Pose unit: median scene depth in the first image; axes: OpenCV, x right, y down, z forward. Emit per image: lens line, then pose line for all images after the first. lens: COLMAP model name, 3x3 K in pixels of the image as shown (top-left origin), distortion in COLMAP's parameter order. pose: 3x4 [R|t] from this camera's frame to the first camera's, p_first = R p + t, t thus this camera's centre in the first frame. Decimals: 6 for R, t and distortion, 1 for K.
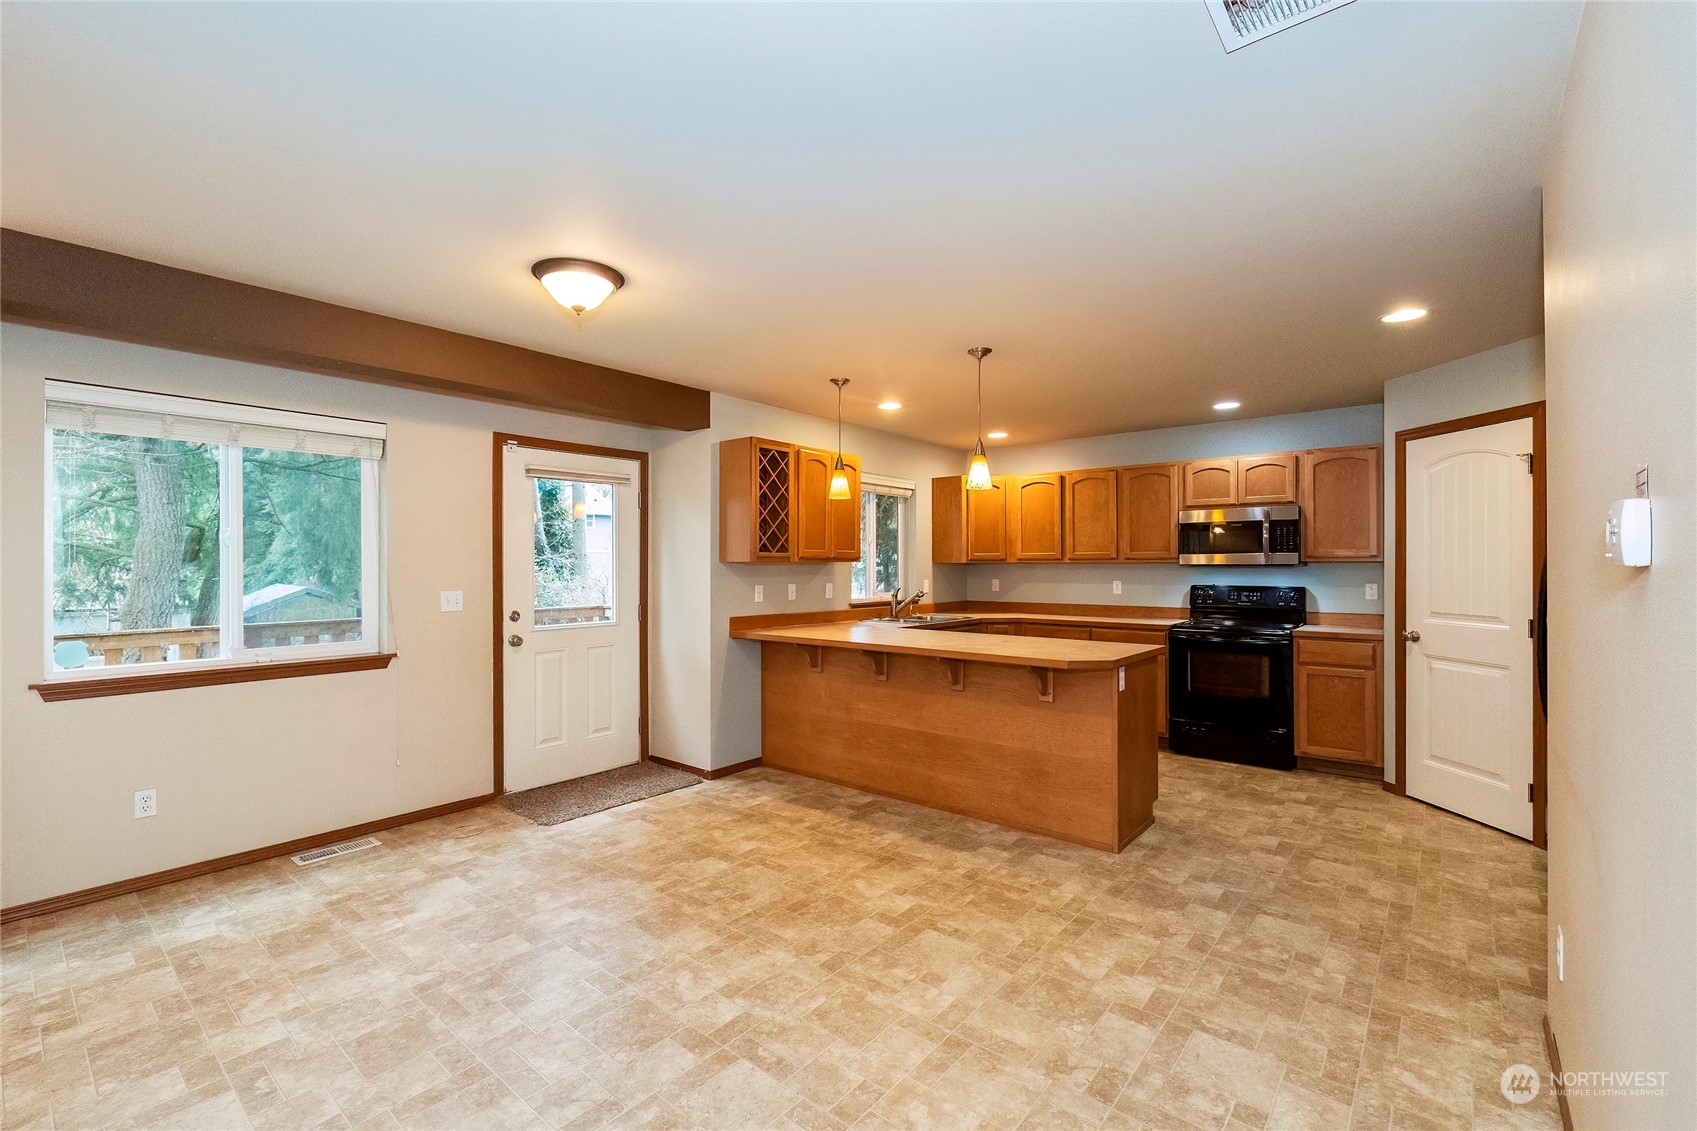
lens RADIAL K [[727.4, 0, 841.2], [0, 727.4, 563.1], [0, 0, 1]] dist [0.000065, 0.000054]
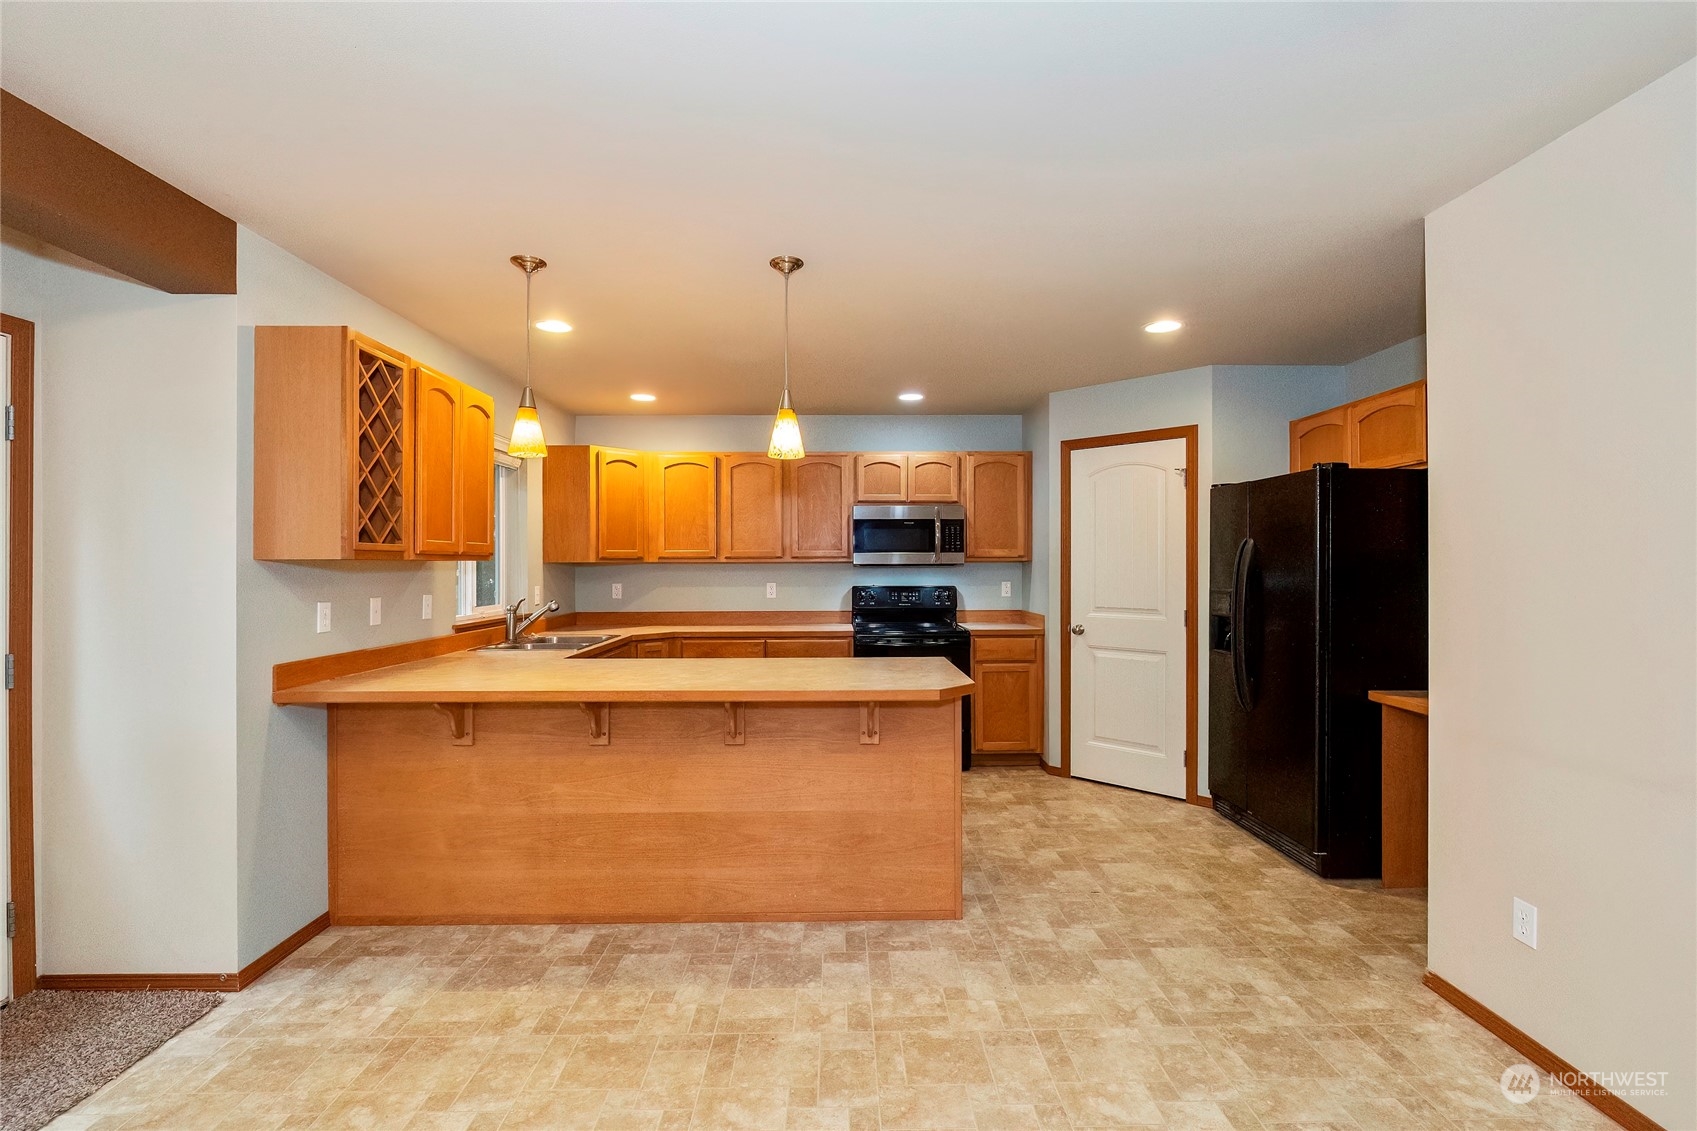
lens RADIAL K [[767.0, 0, 847.0], [0, 767.0, 564.6], [0, 0, 1]] dist [-0.006573, 0.000215]
pose [[0.757817, -0.000702, 0.652467, -0.203019], [0.000122, 1.000000, 0.000935, 0.001736], [-0.652467, -0.000629, 0.757817, 0.319963]]
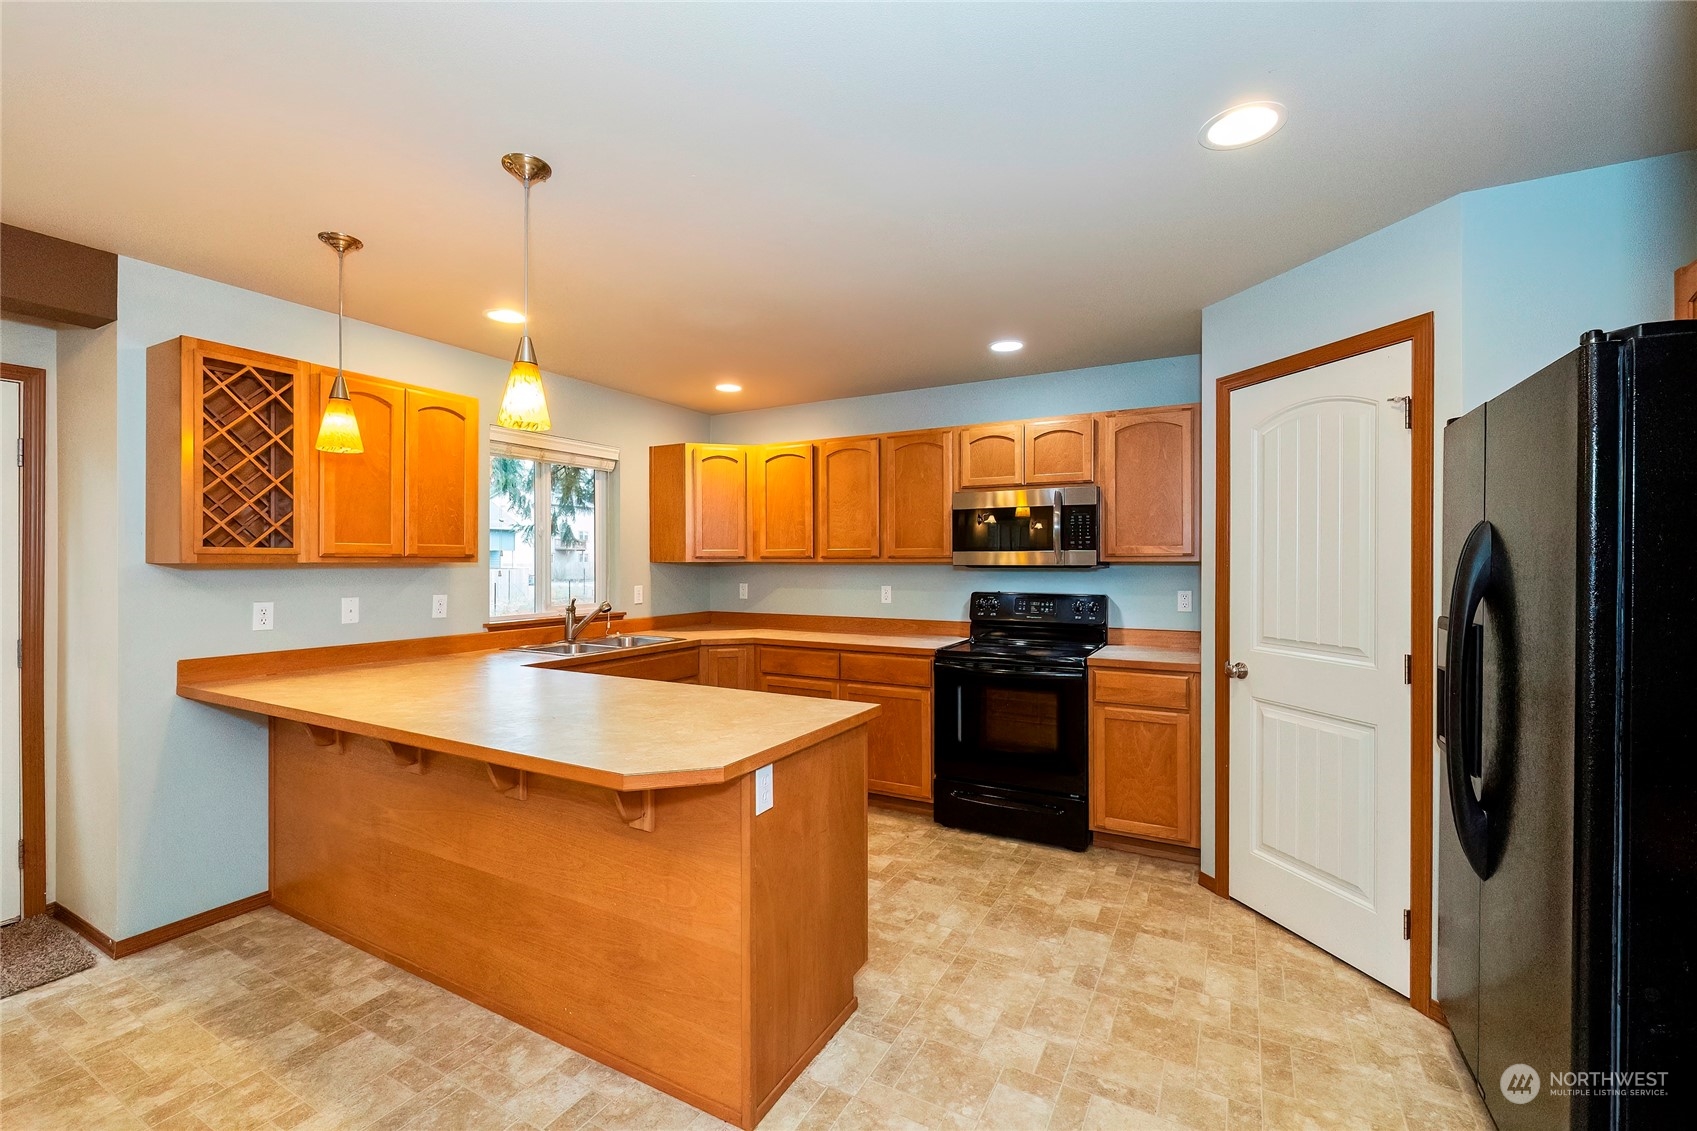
lens RADIAL K [[713.6, 0, 846.1], [0, 713.6, 560.7], [0, 0, 1]] dist [-0.001190, -0.000146]
pose [[0.981488, 0.000716, 0.191524, 0.257416], [-0.001205, 0.999996, 0.002436, -0.005268], [-0.191521, -0.002622, 0.981485, 0.361706]]
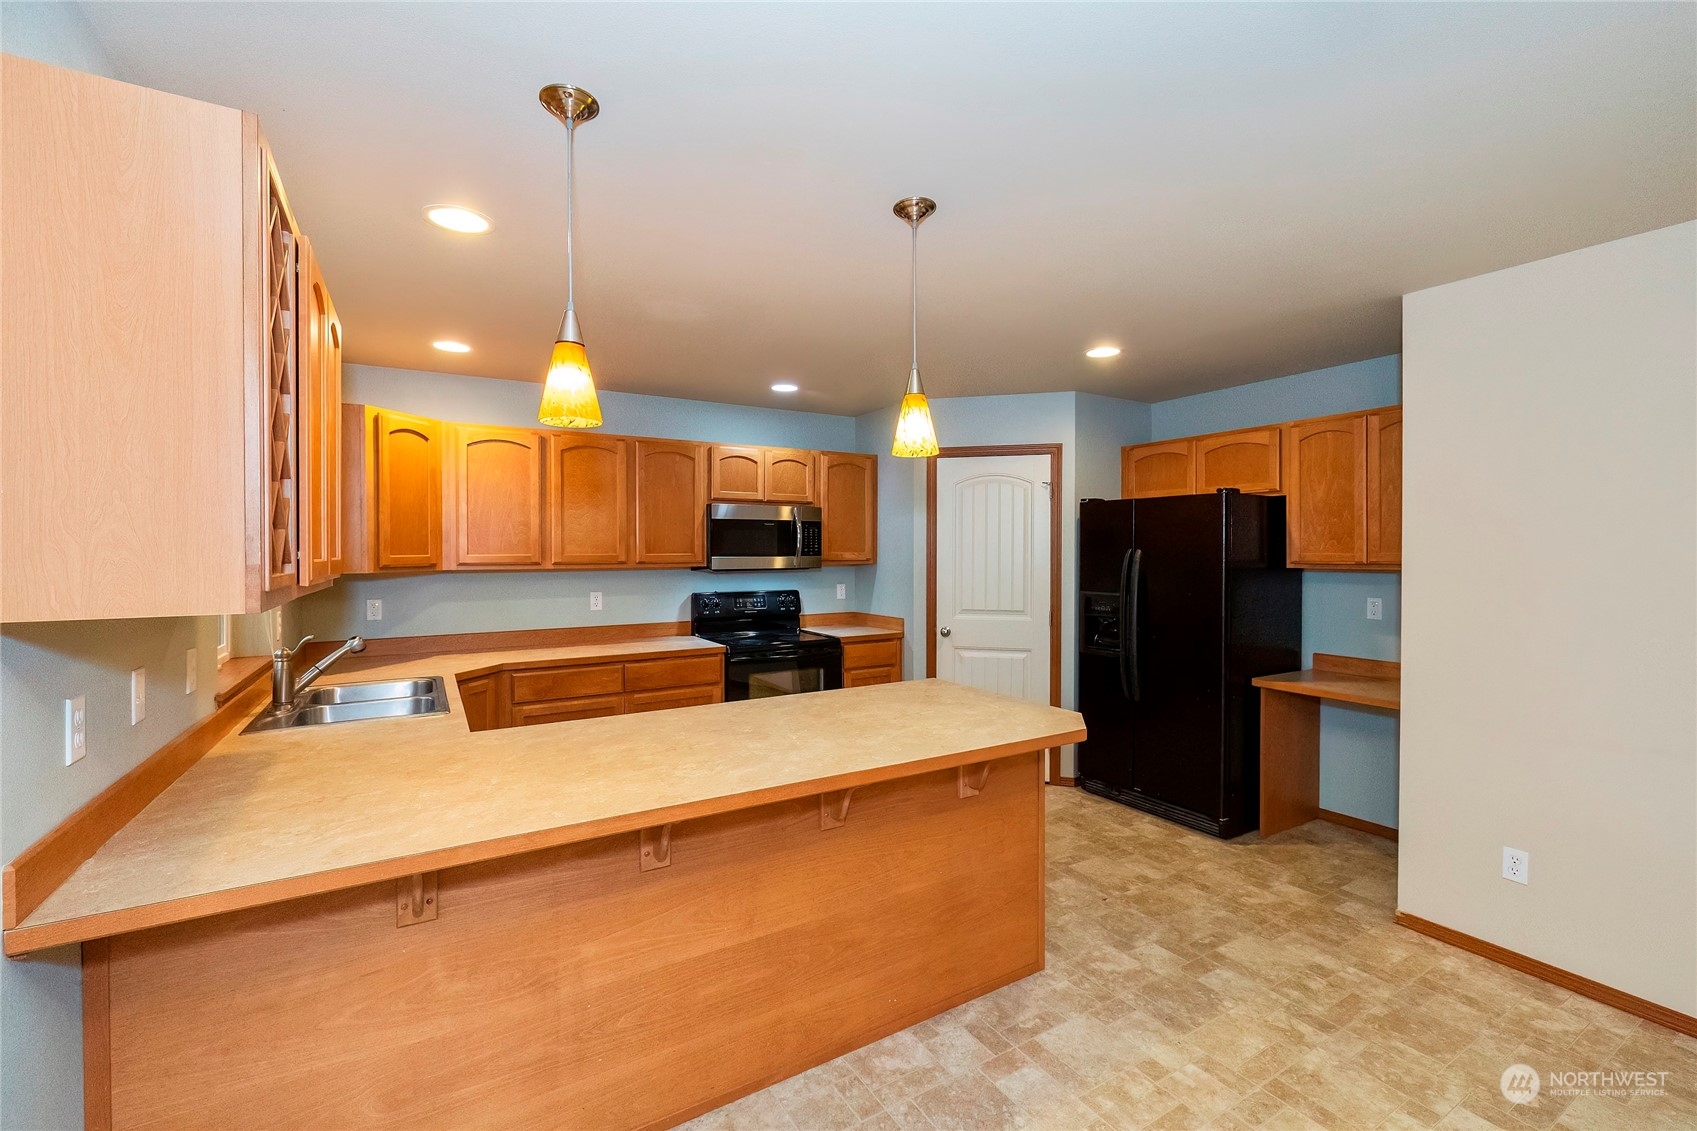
lens RADIAL K [[713.6, 0, 846.1], [0, 713.6, 560.7], [0, 0, 1]] dist [-0.001190, -0.000146]
pose [[0.331378, -0.013674, 0.943399, -0.277089], [-0.000800, 0.999891, 0.014774, -0.023532], [-0.943498, -0.005650, 0.331331, 0.700290]]
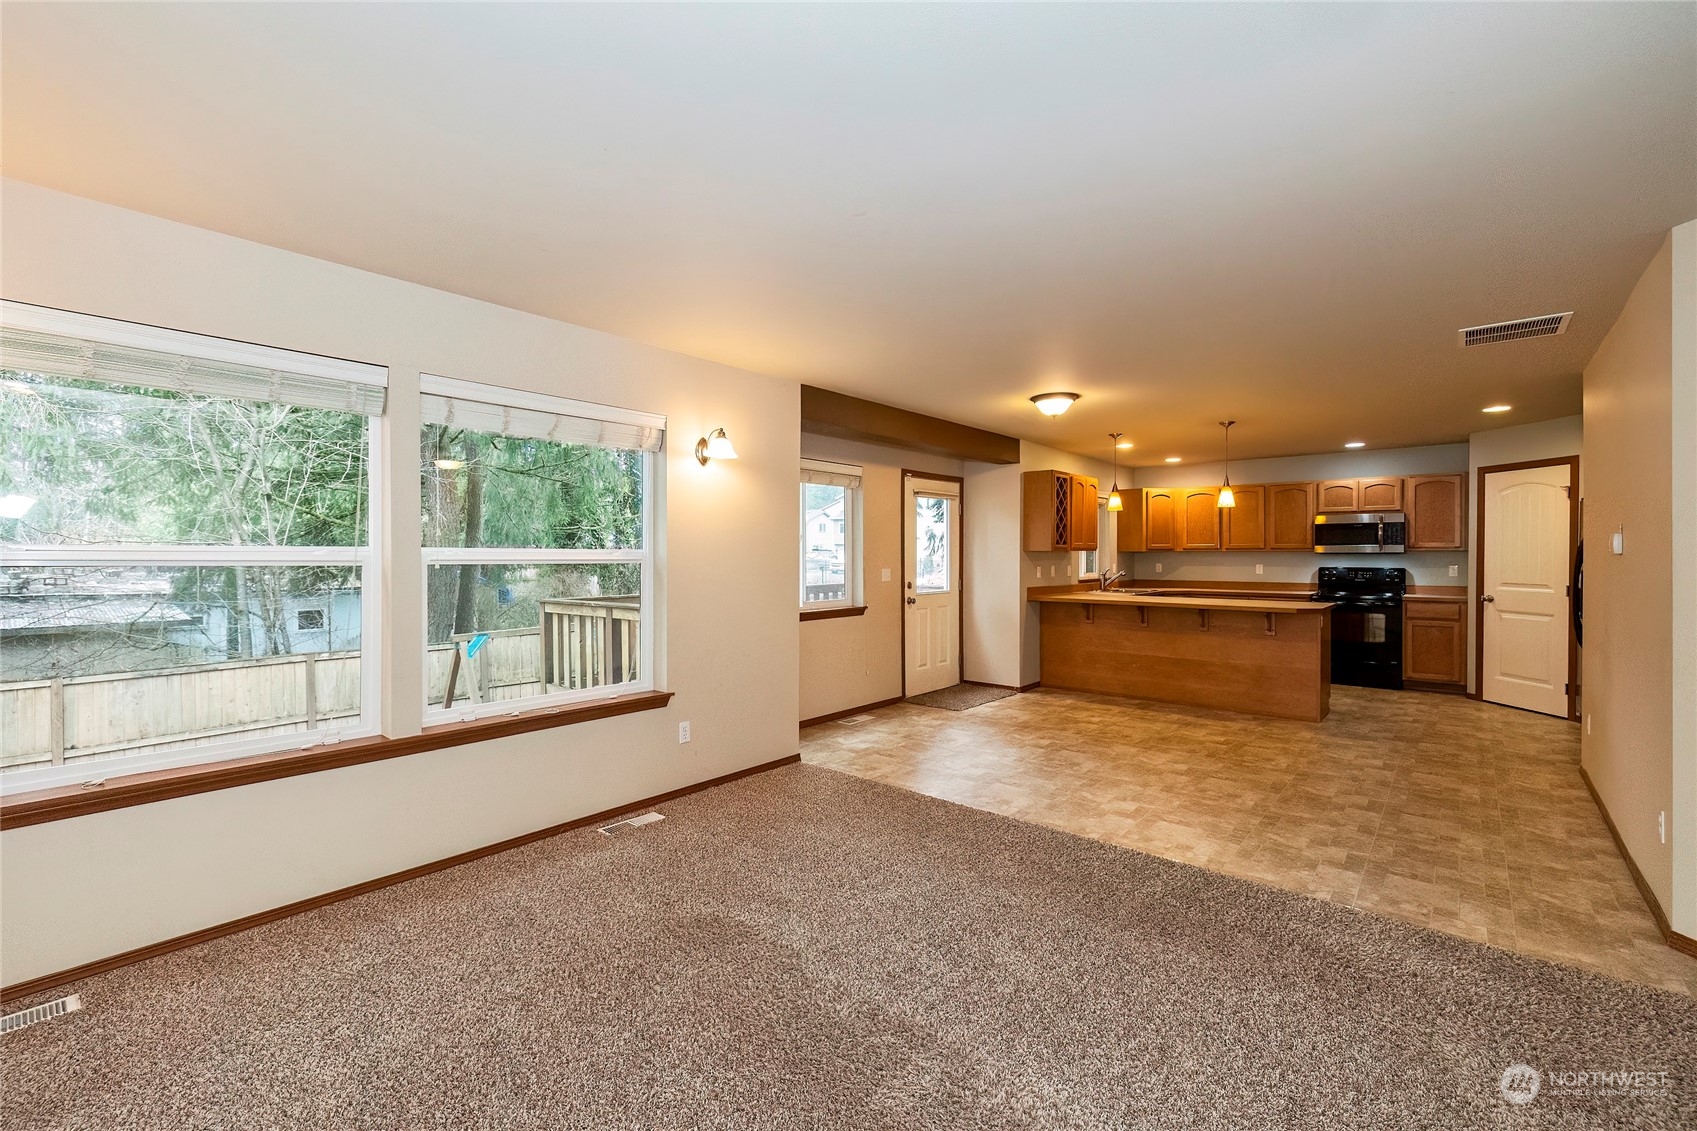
lens RADIAL K [[715.1, 0, 846.8], [0, 715.1, 558.4], [0, 0, 1]] dist [0.001700, 0.000265]
pose [[0.999895, 0.000471, -0.014511, -0.518758], [-0.000324, 0.999948, 0.010161, -0.001216], [0.014516, -0.010155, 0.999843, -0.507268]]
